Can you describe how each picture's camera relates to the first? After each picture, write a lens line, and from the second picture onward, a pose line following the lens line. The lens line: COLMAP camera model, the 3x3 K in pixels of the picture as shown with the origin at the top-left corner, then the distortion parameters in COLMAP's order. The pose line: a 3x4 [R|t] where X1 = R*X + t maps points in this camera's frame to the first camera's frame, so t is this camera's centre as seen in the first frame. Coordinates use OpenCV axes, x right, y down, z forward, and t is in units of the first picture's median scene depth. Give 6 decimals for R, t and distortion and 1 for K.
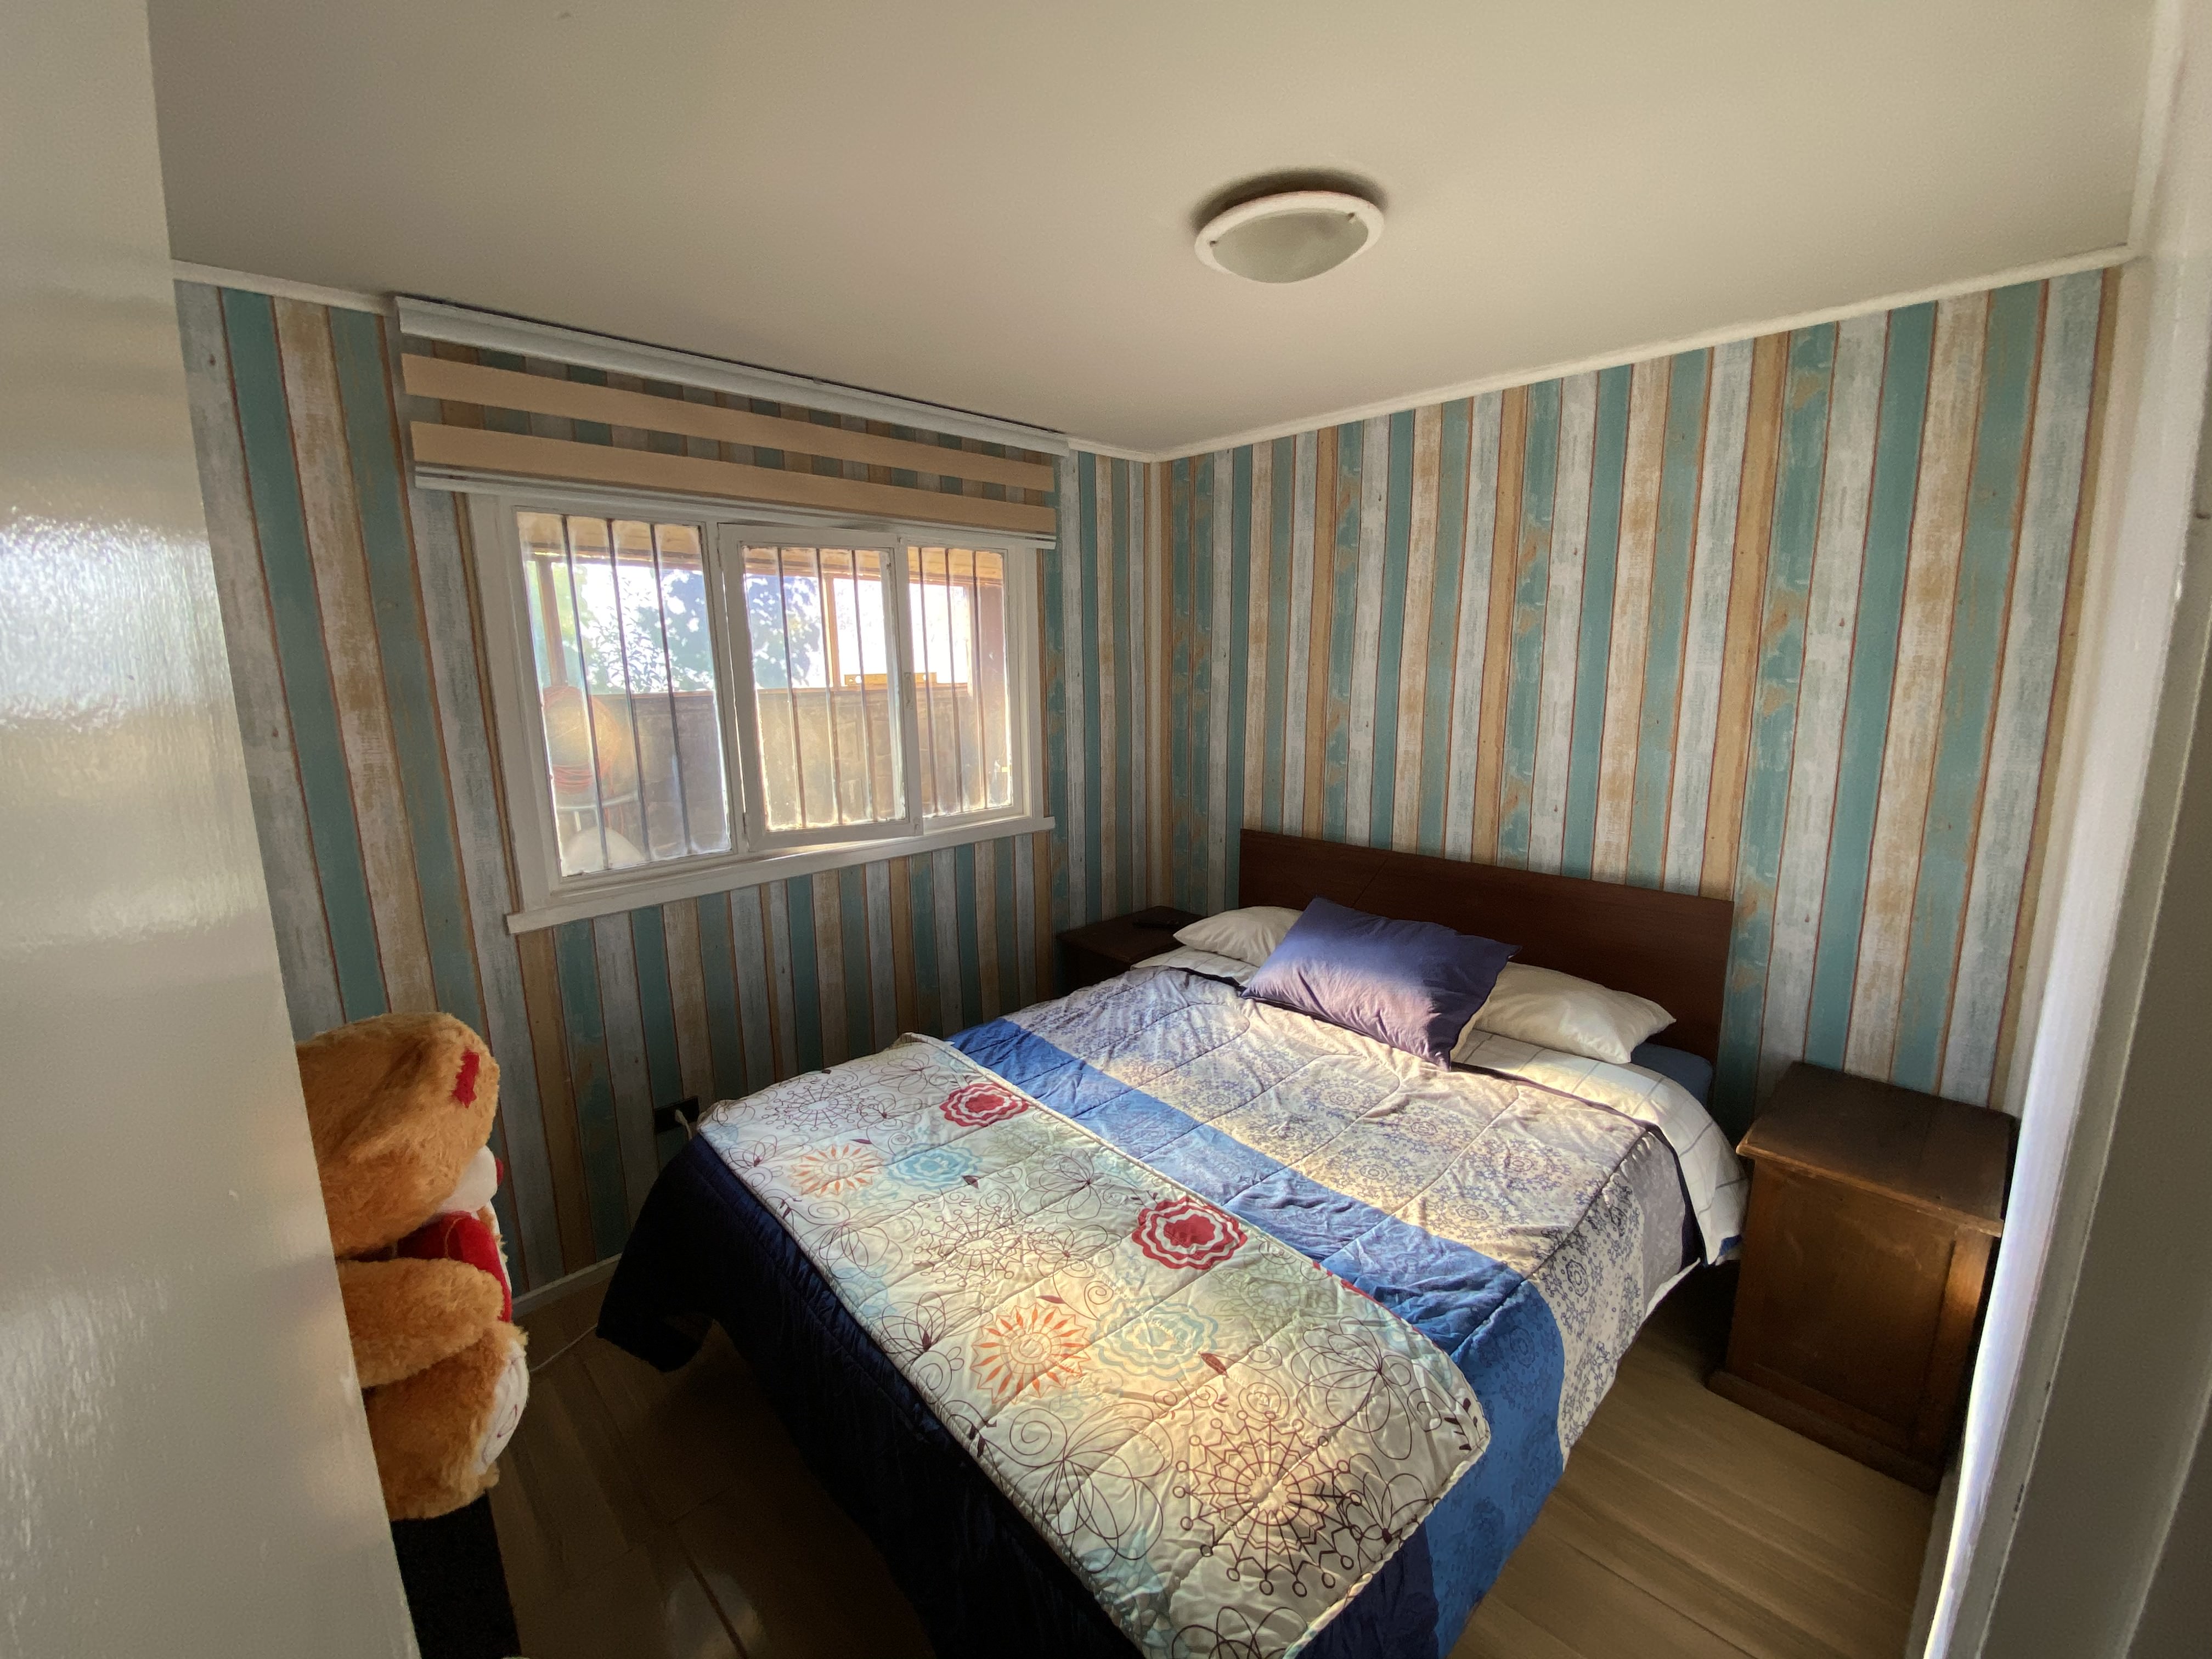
lens RADIAL K [[906.6, 0, 1089.3], [0, 906.6, 828.7], [0, 0, 1]] dist [0.026024, -0.012151]
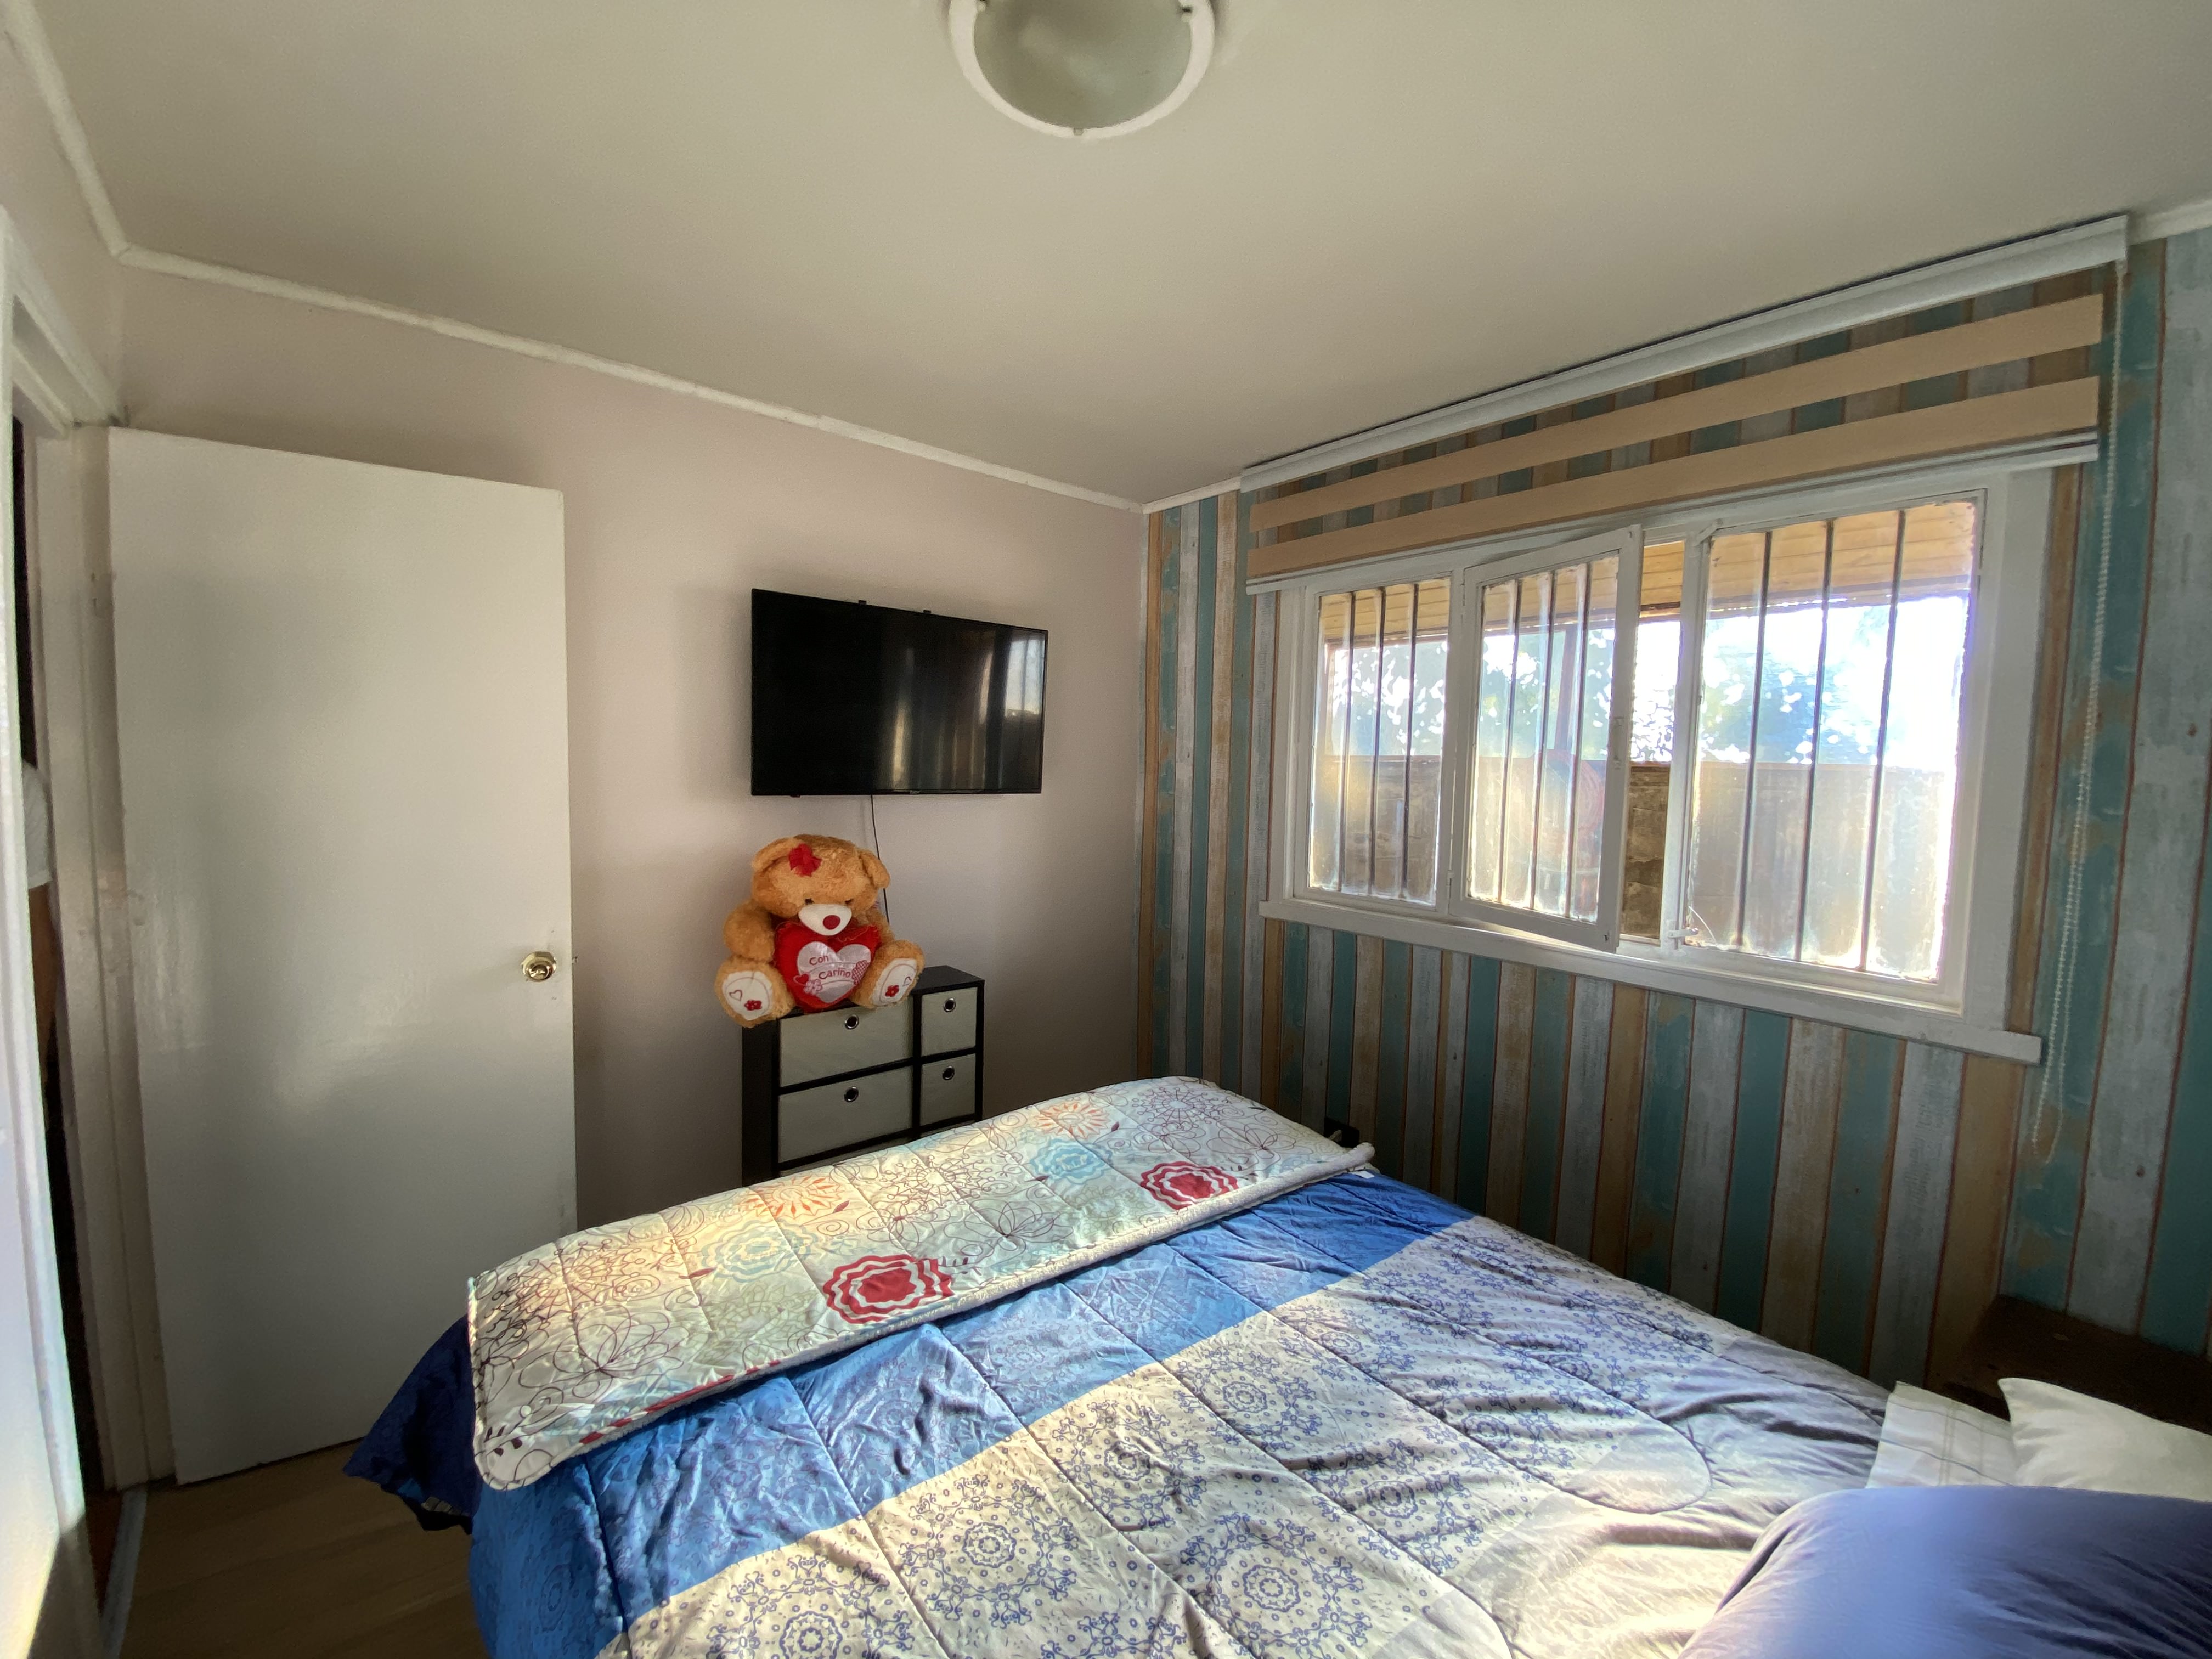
lens RADIAL K [[906.6, 0, 1089.8], [0, 906.6, 816.0], [0, 0, 1]] dist [0.026024, -0.012151]
pose [[-0.081682, 0.079549, -0.993479, 0.630471], [-0.214483, 0.972051, 0.095468, -0.089304], [0.973306, 0.220882, -0.062337, 0.764601]]
